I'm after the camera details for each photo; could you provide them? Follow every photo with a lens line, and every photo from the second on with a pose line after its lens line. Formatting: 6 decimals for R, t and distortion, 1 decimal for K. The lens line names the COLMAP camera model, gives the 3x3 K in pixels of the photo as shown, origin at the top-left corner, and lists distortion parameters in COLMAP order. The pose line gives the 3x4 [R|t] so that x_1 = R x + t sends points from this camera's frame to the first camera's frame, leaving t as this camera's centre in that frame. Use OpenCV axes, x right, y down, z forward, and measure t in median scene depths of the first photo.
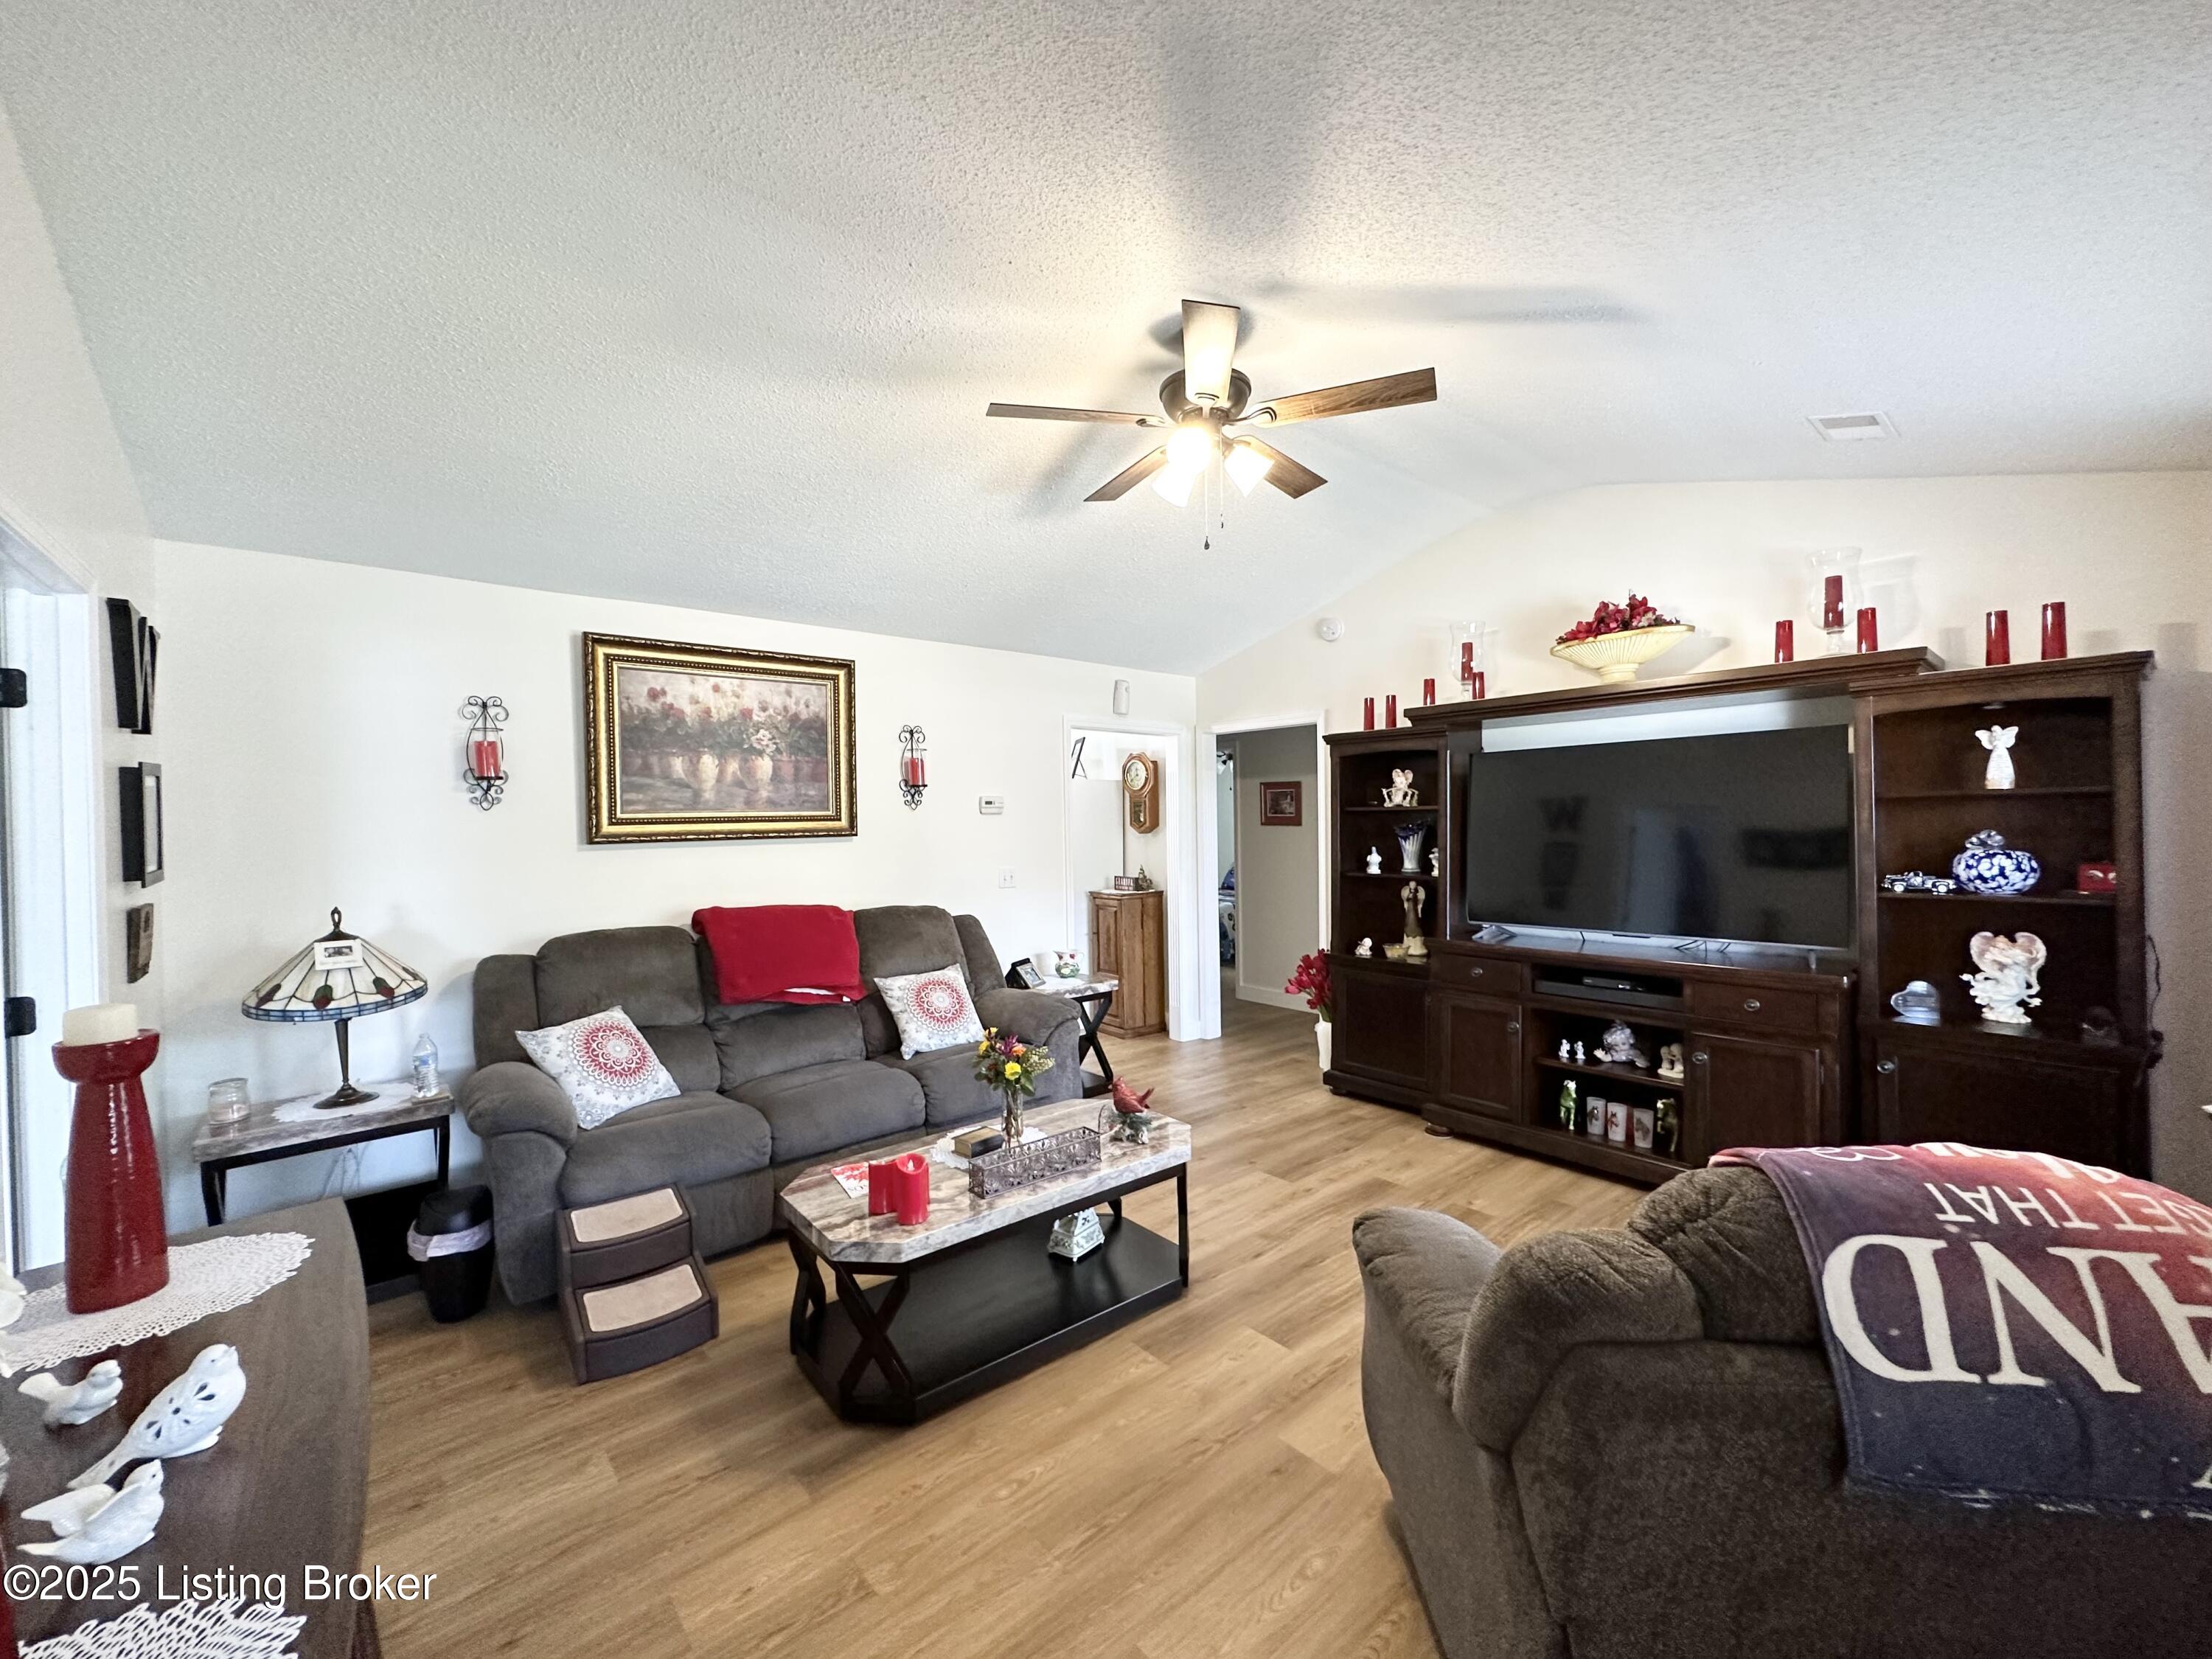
lens RADIAL K [[888.1, 0, 1109.2], [0, 888.1, 835.7], [0, 0, 1]] dist [-0.002447, 0.000012]
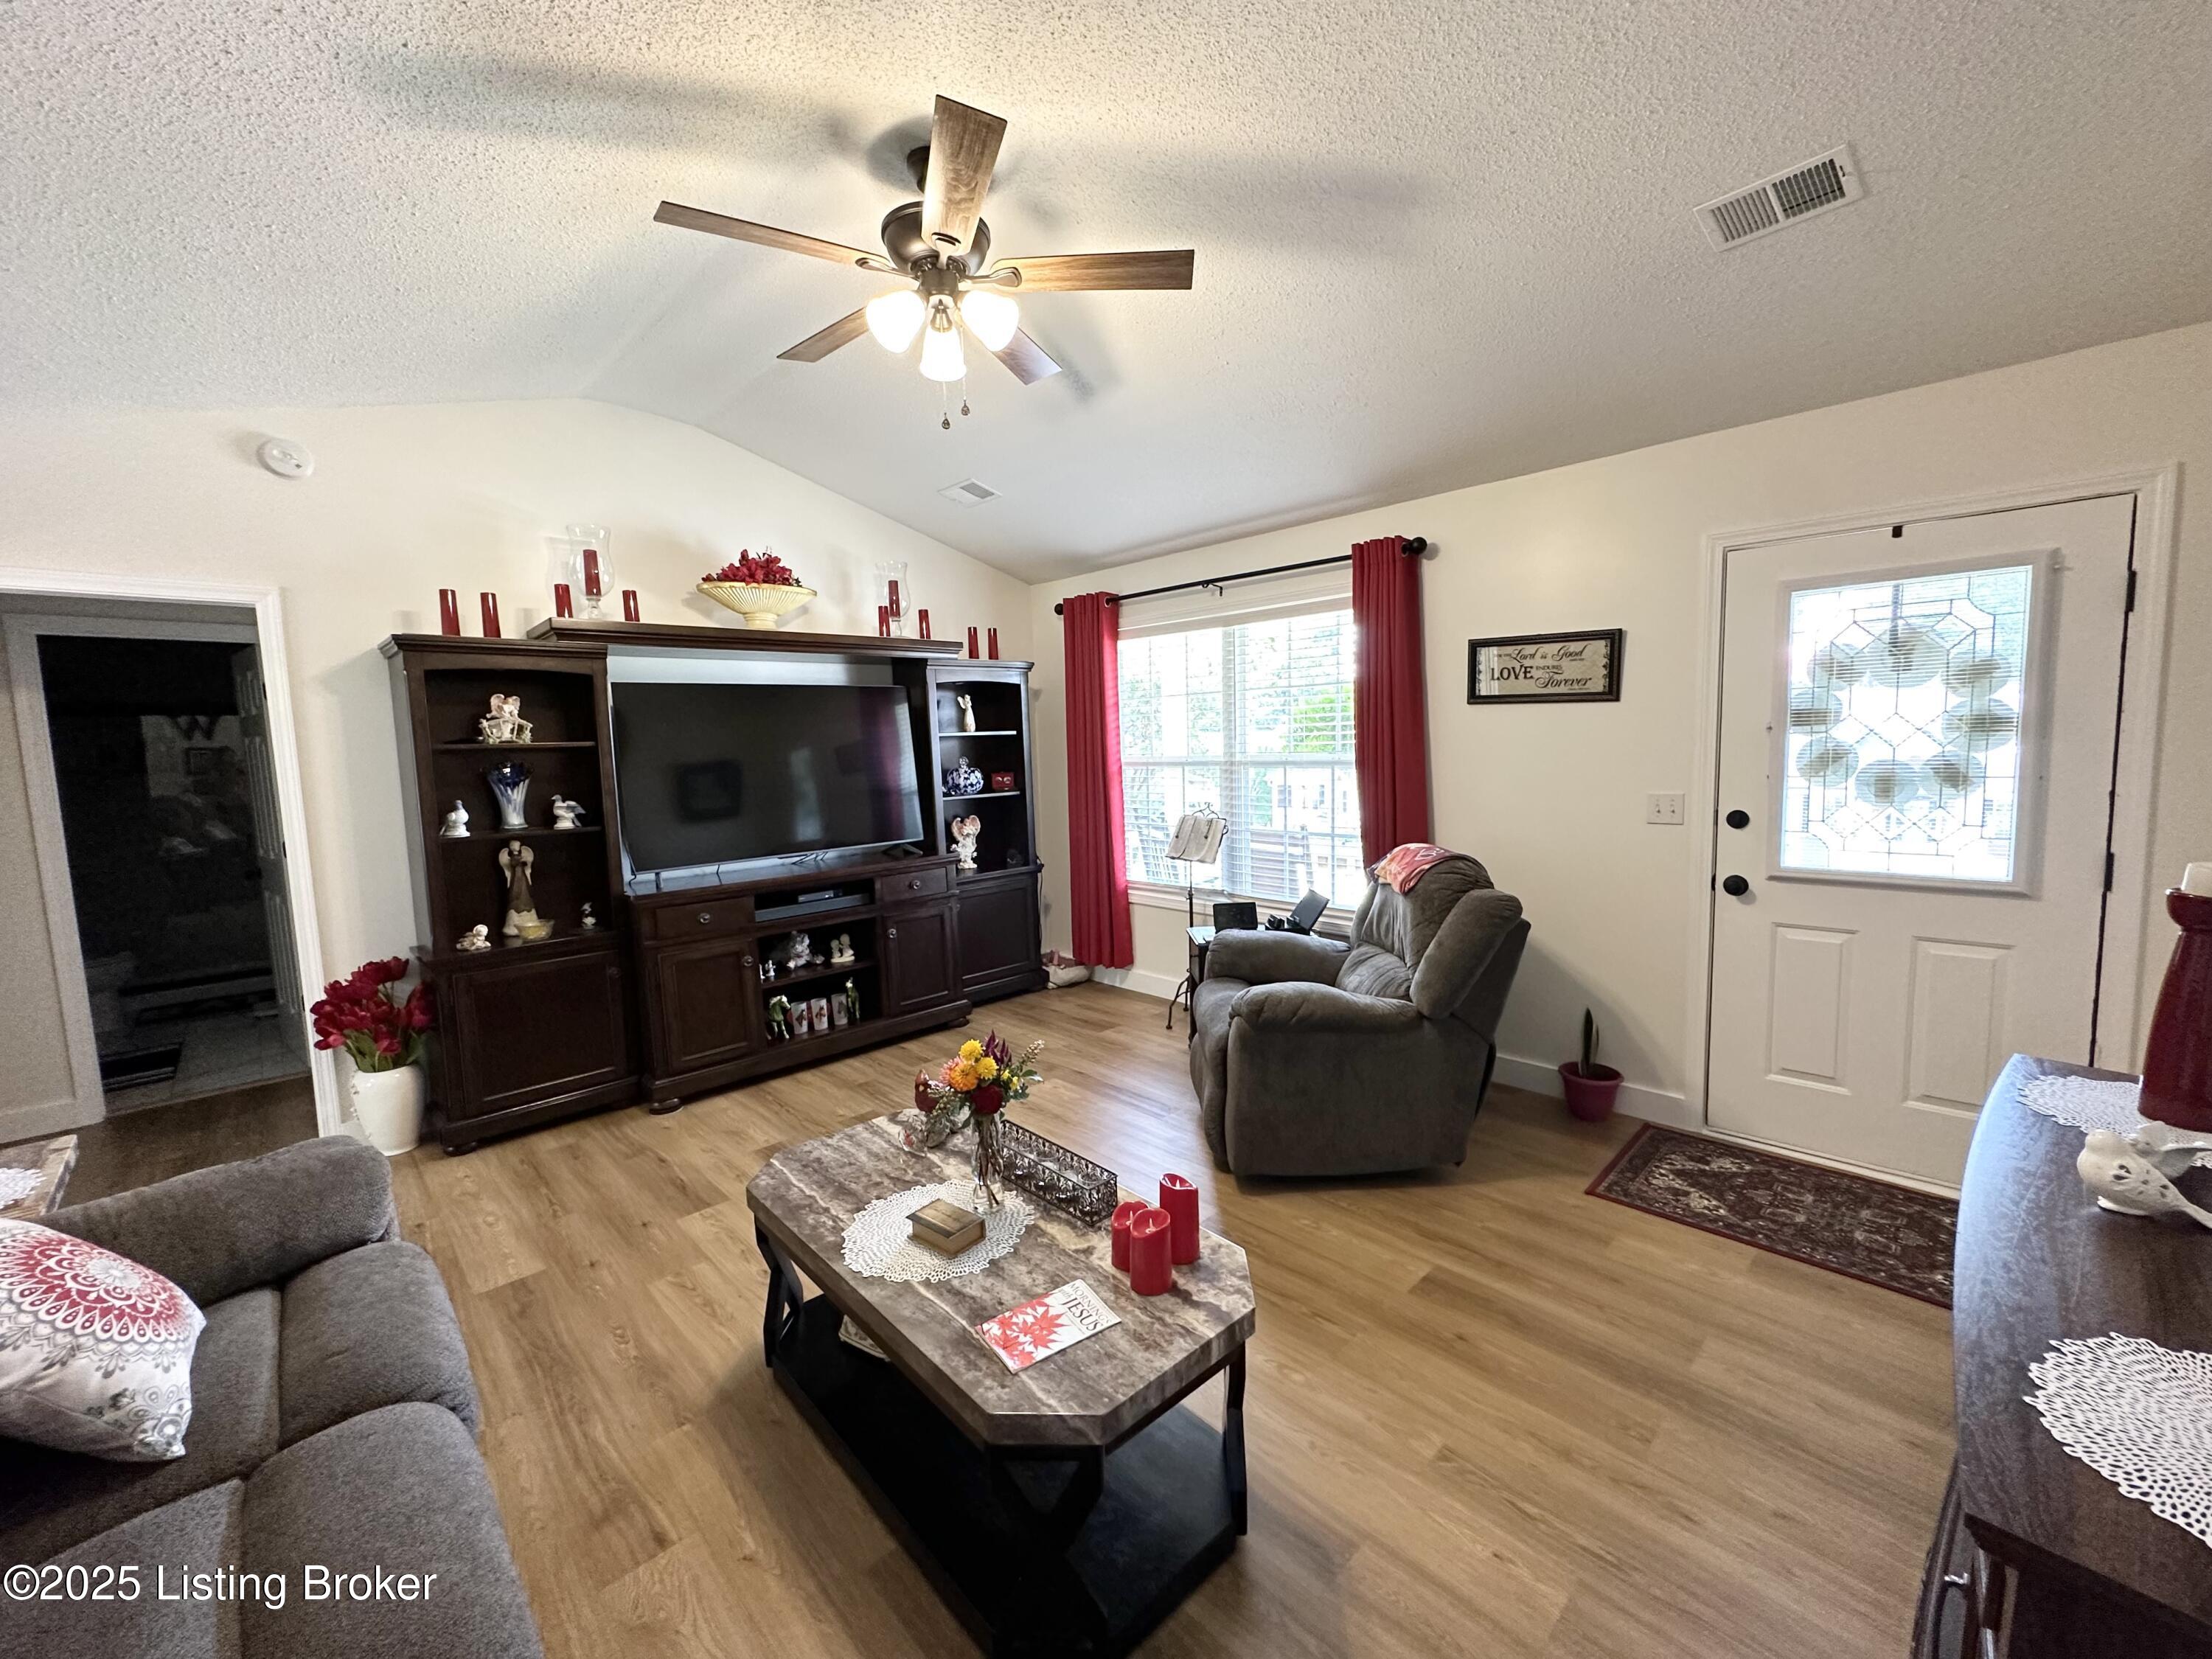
lens RADIAL K [[887.1, 0, 1106.0], [0, 887.1, 829.5], [0, 0, 1]] dist [-0.005056, 0.000211]
pose [[-0.060122, -0.081192, 0.994884, -0.565964], [0.049300, 0.995229, 0.084200, 0.002093], [-0.996973, 0.054110, -0.055832, 0.651036]]
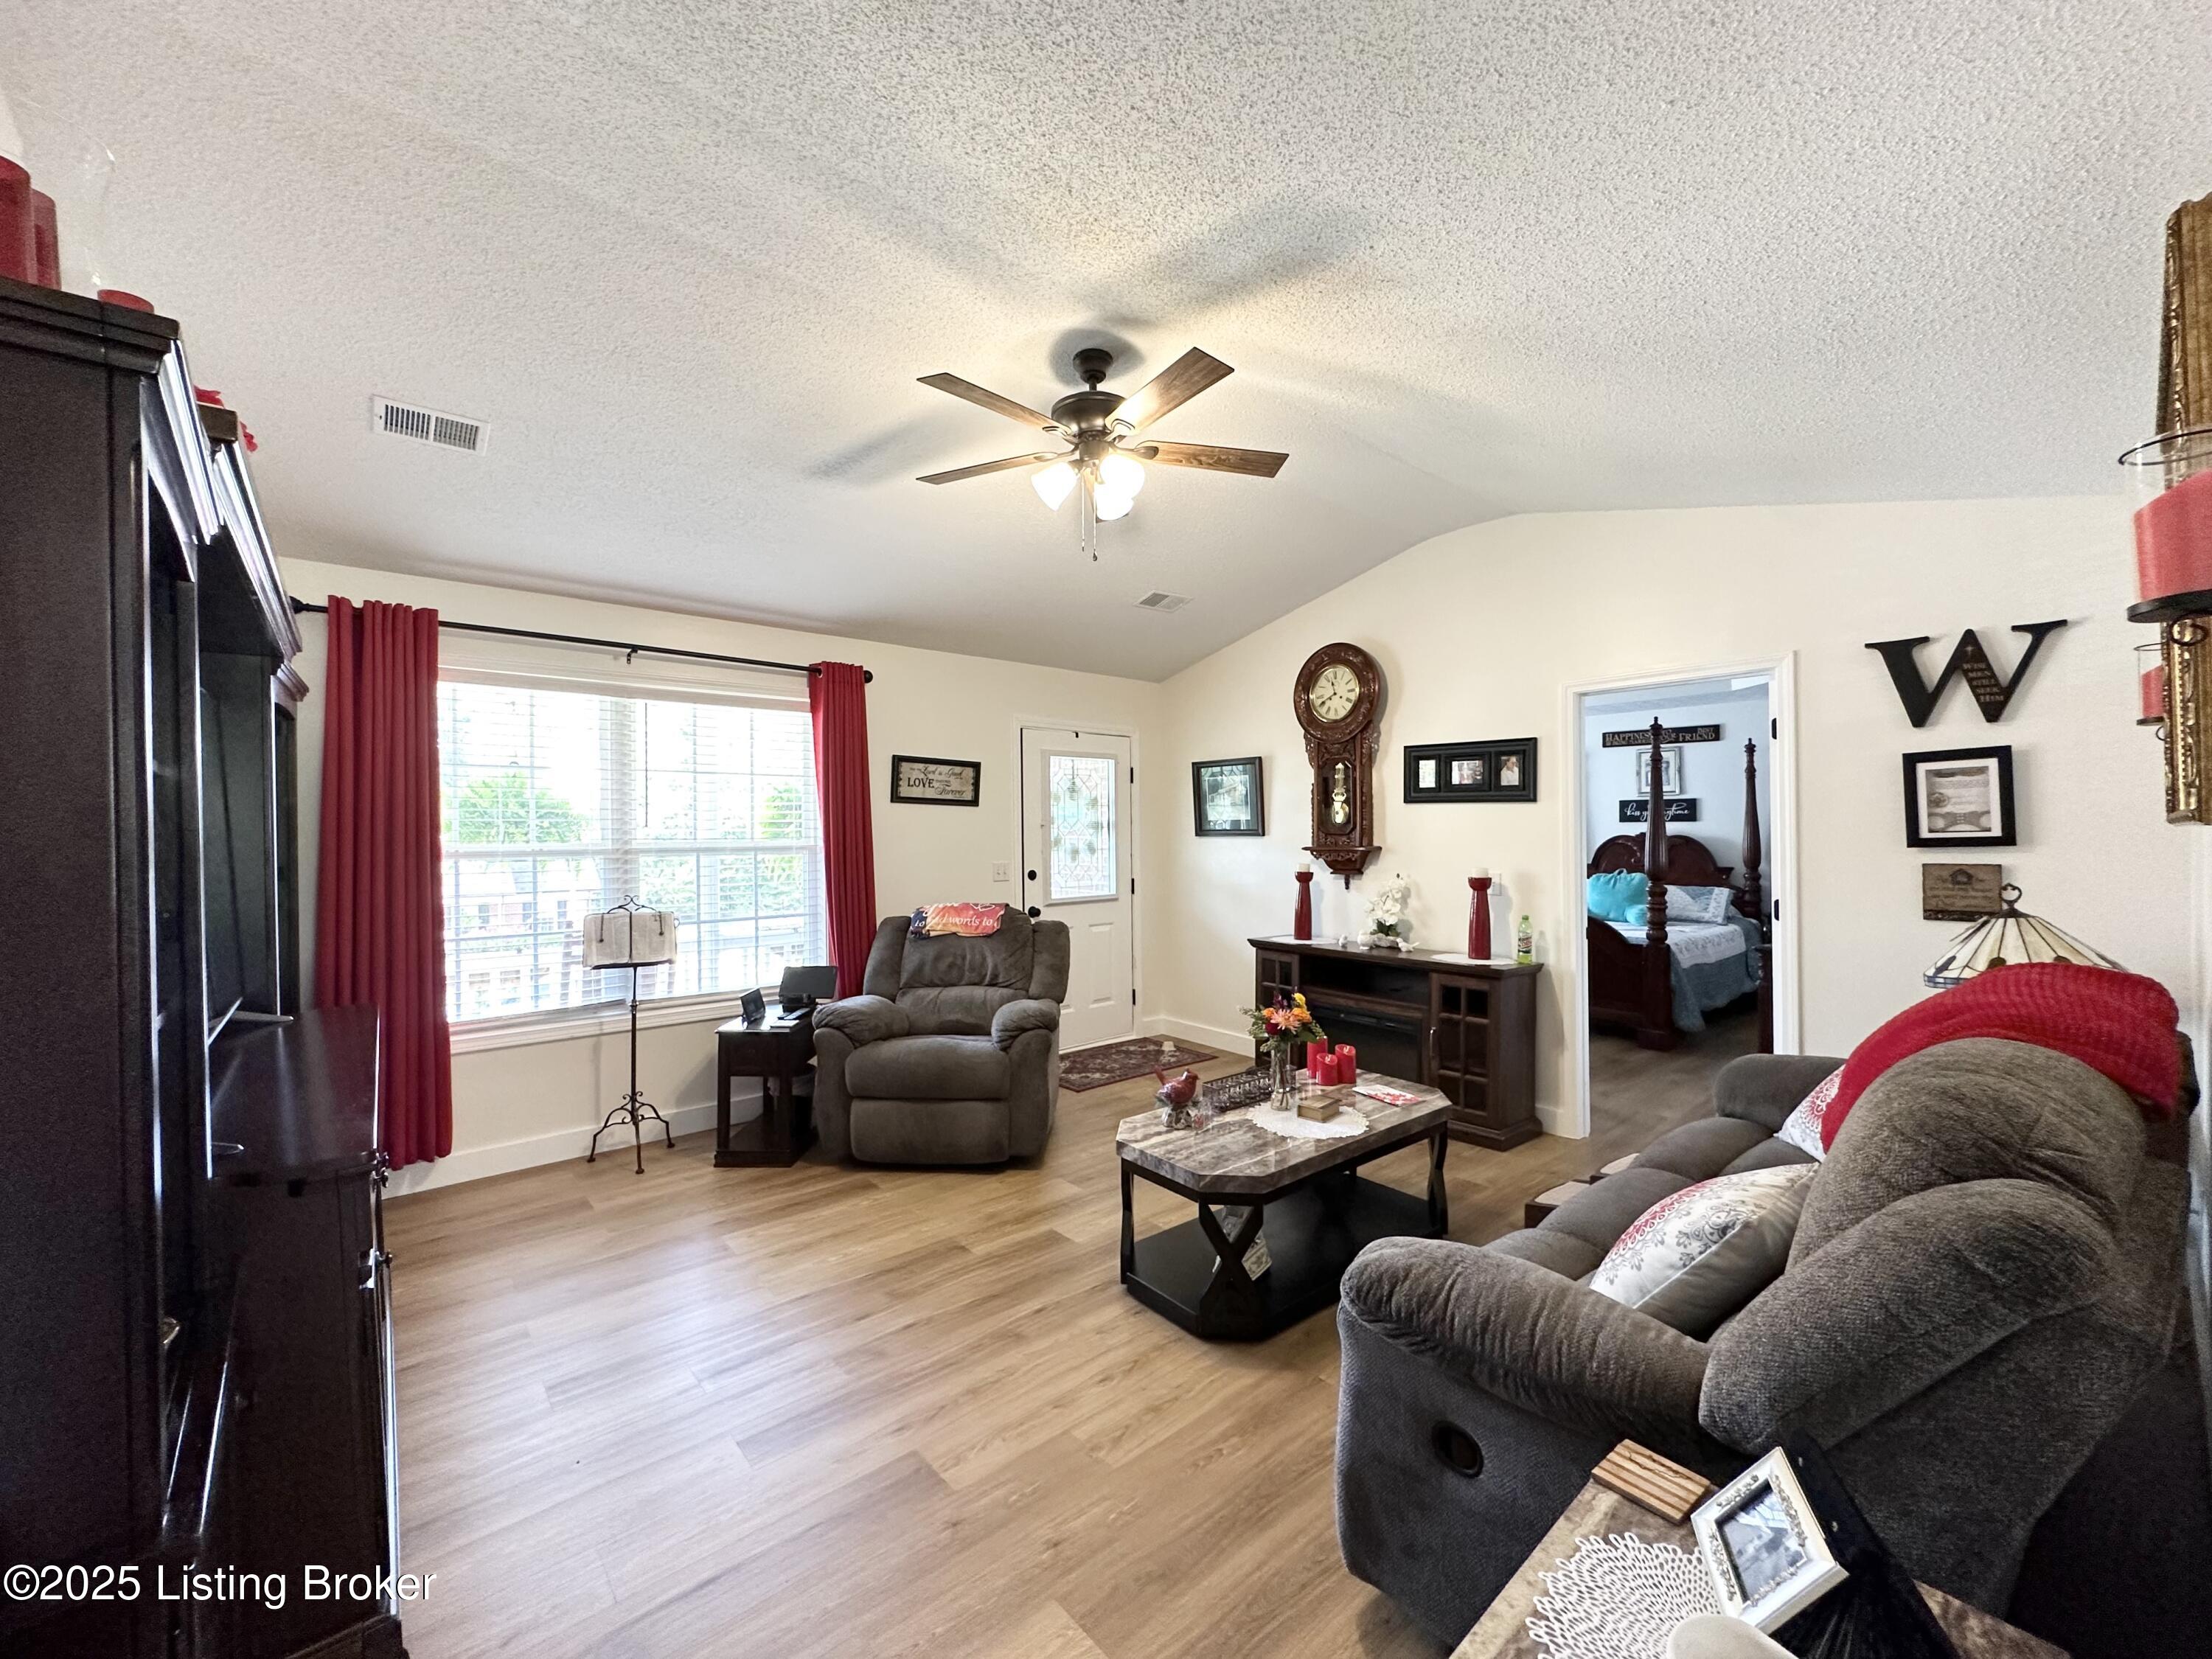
lens RADIAL K [[887.1, 0, 1106.0], [0, 887.1, 829.5], [0, 0, 1]] dist [-0.005056, 0.000211]
pose [[-0.999730, 0.023235, -0.000177, 0.073578], [0.023227, 0.999525, 0.020244, -0.012613], [0.000648, 0.020234, -0.999795, 1.485923]]
